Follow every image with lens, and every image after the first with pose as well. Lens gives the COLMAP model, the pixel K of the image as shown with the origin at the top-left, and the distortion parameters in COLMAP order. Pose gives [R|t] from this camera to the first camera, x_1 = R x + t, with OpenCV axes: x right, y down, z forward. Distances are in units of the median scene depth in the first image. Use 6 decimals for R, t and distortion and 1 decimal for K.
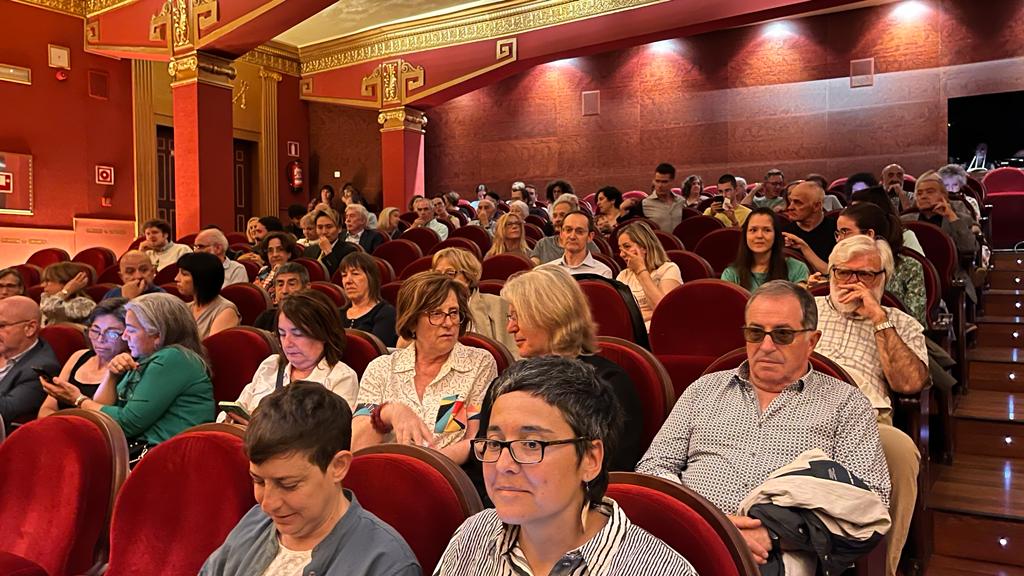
lens RADIAL K [[794.3, 0, 512.0], [0, 794.3, 288.0], [0, 0, 1]] dist [0.003470, 0.000780]
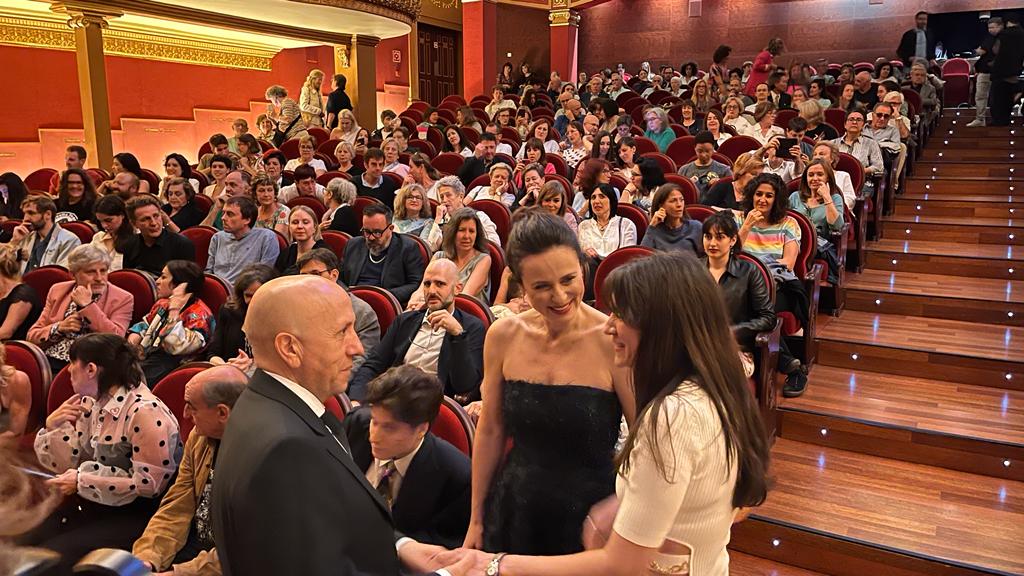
lens RADIAL K [[794.3, 0, 512.0], [0, 794.3, 288.0], [0, 0, 1]] dist [0.003470, 0.000780]
pose [[0.999351, -0.000996, 0.036013, -0.313804], [-0.004748, 0.987257, 0.159060, 0.054069], [-0.035713, -0.159128, 0.986612, -0.577942]]
